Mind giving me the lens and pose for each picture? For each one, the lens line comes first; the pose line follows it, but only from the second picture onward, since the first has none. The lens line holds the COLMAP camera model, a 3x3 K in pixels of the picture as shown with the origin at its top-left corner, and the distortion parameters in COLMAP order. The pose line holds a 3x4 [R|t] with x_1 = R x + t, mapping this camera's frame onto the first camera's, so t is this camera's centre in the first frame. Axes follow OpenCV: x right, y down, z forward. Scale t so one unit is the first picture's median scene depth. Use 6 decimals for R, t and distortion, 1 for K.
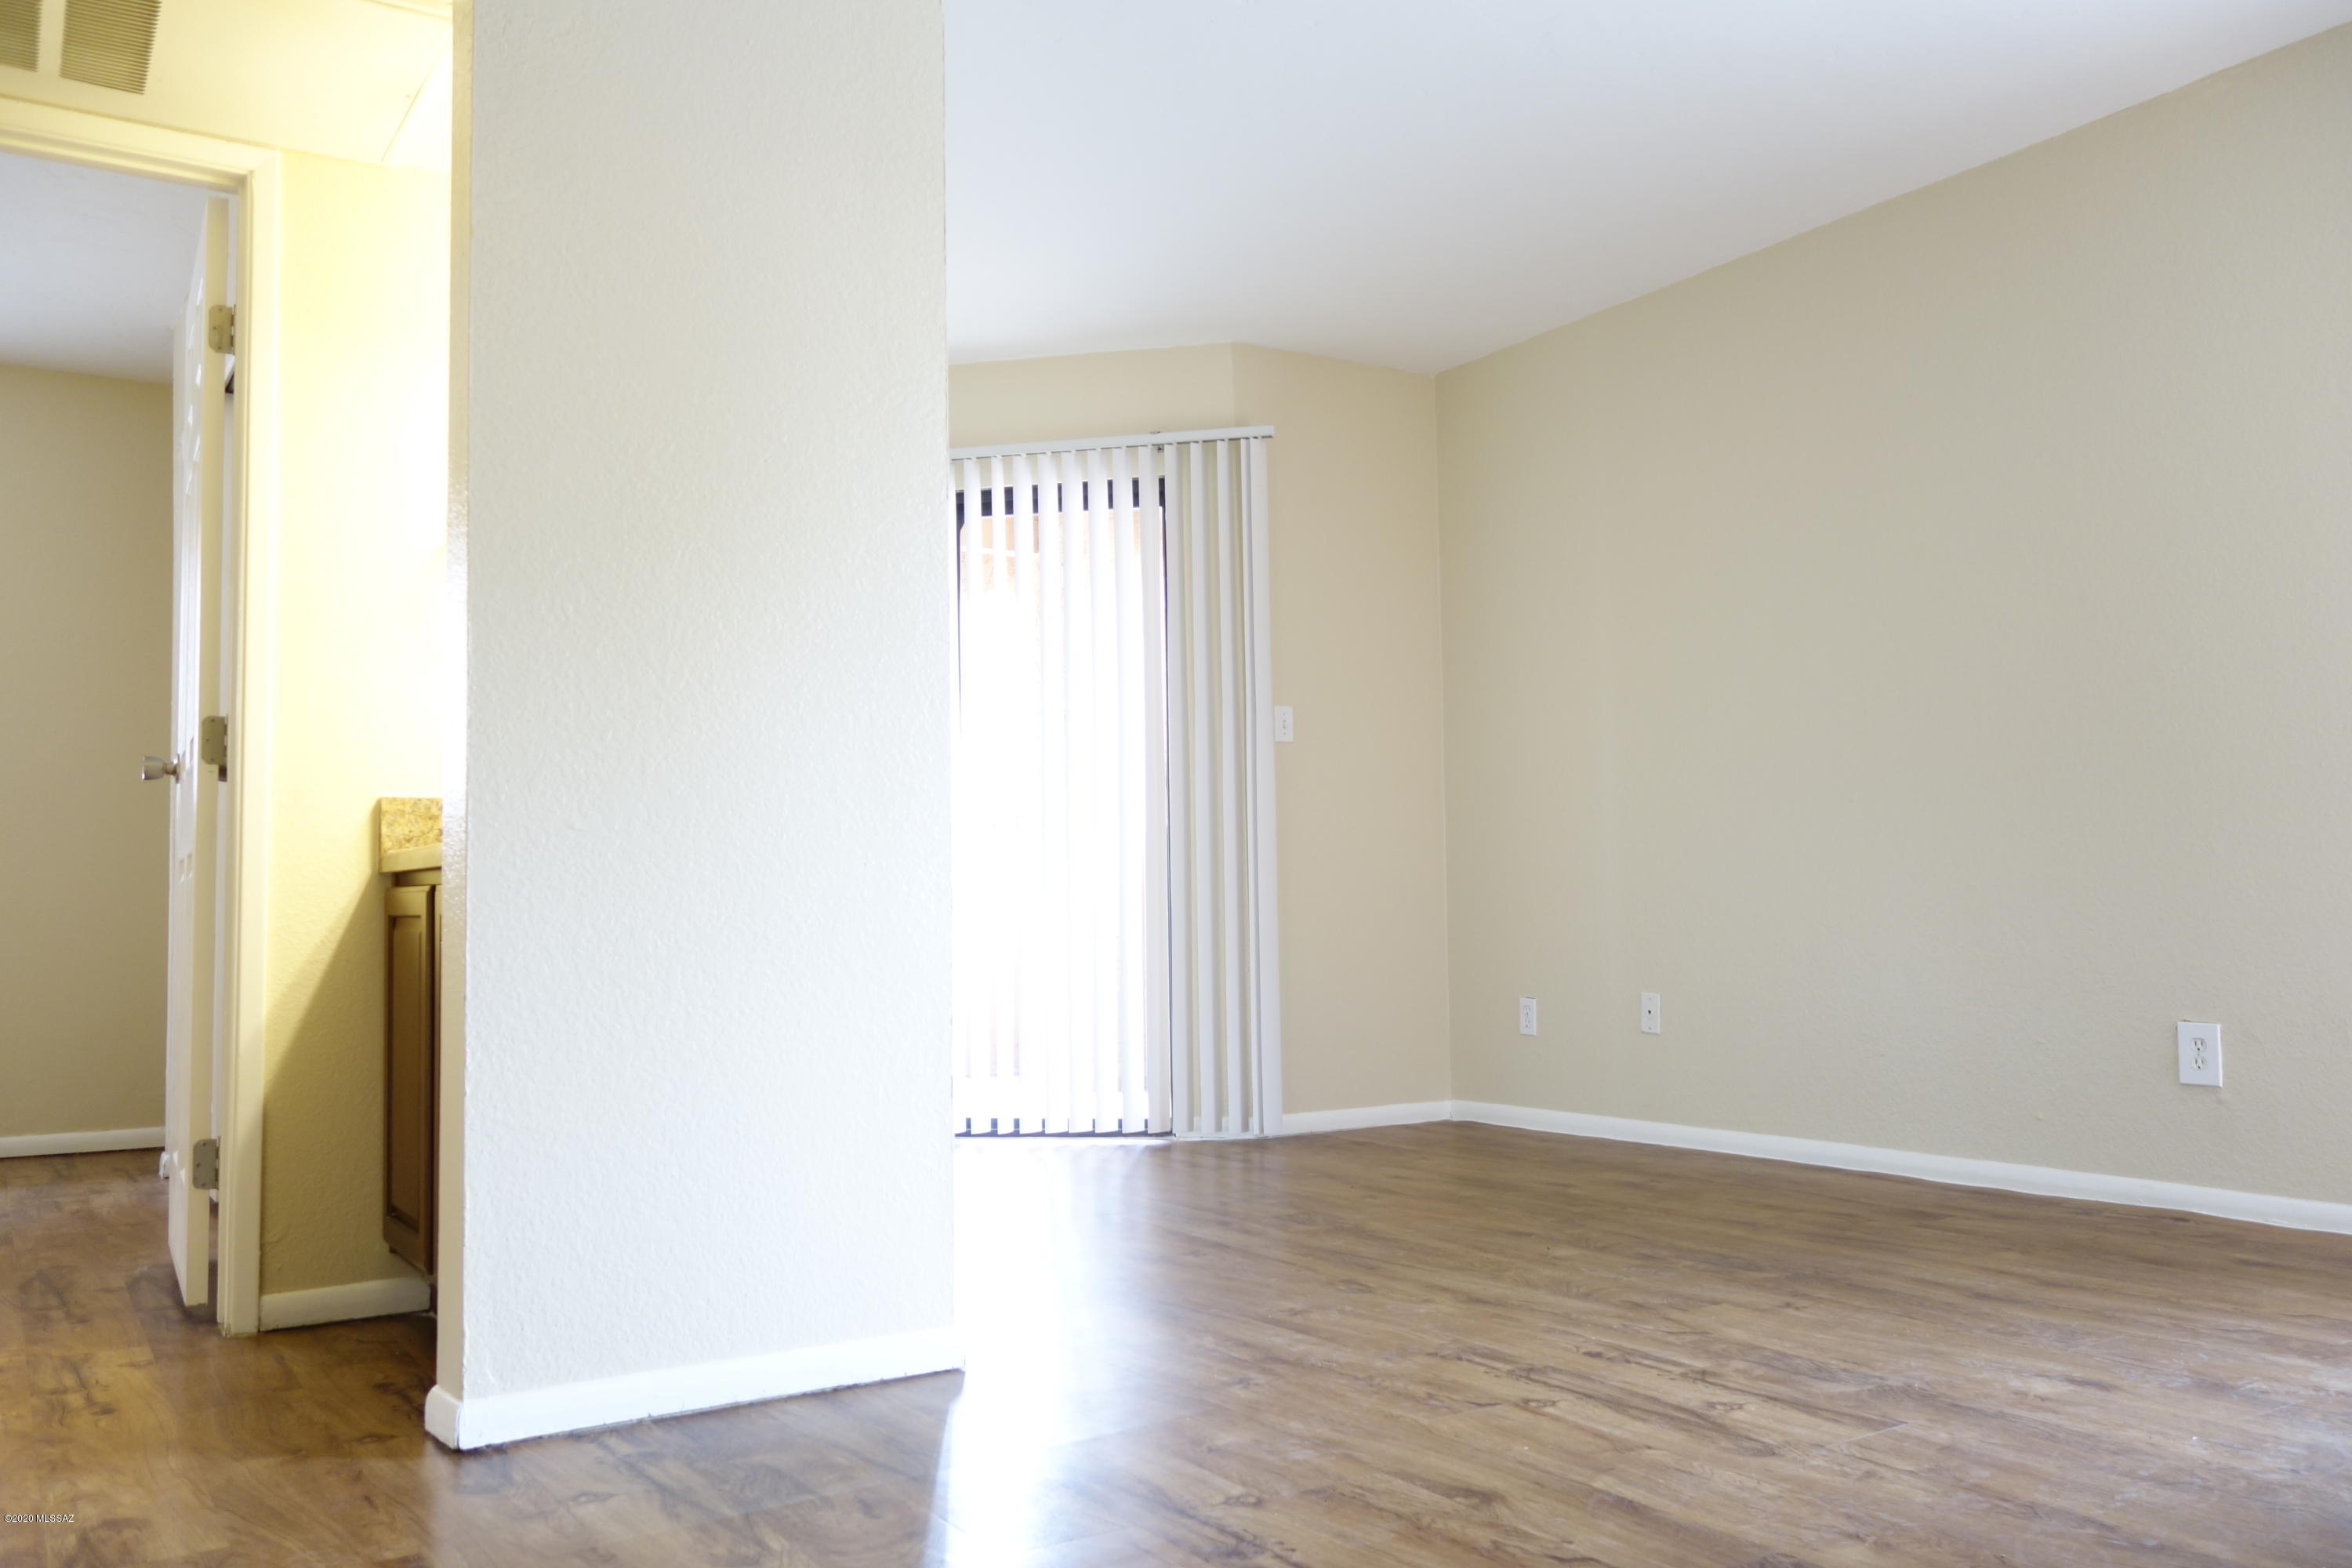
lens RADIAL K [[1840.1, 0, 1178.7], [0, 1840.1, 796.6], [0, 0, 1]] dist [-0.004721, -0.004264]
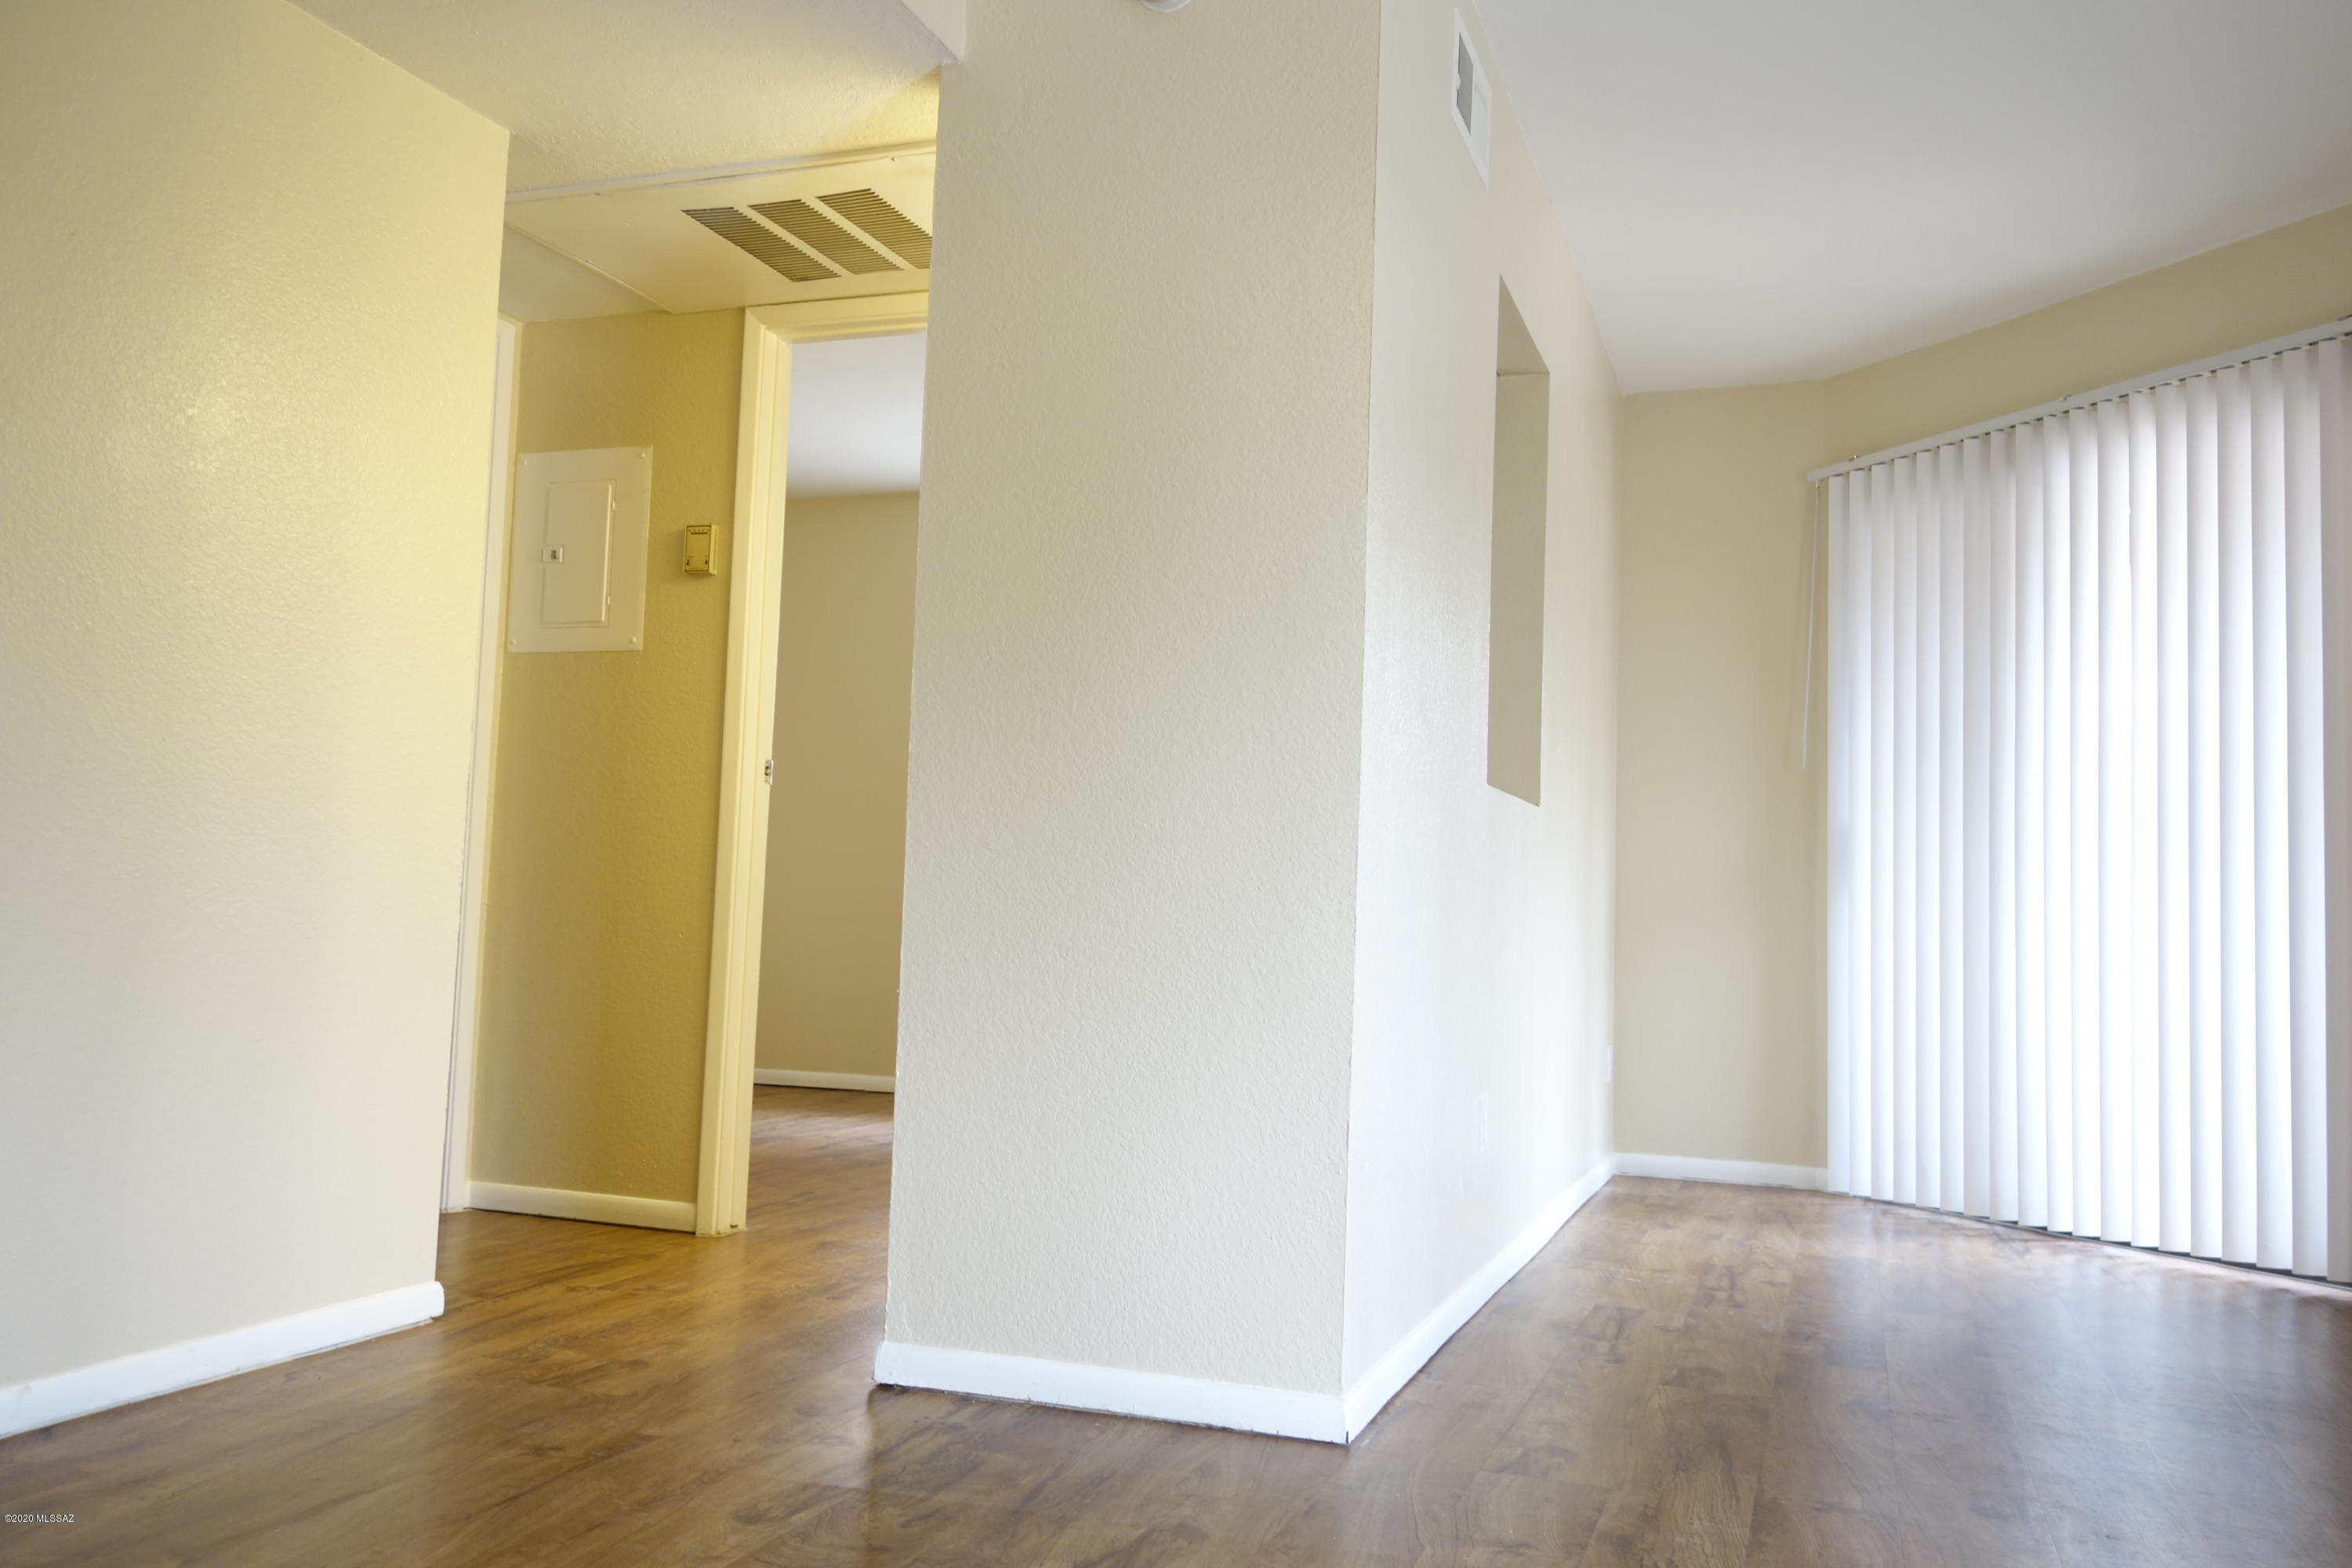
lens RADIAL K [[1840.1, 0, 1178.7], [0, 1840.1, 796.6], [0, 0, 1]] dist [-0.004721, -0.004264]
pose [[0.616550, -0.014274, -0.787186, 0.596839], [0.009703, 0.999897, -0.010532, -0.000878], [0.787256, -0.001144, 0.616626, 0.399211]]
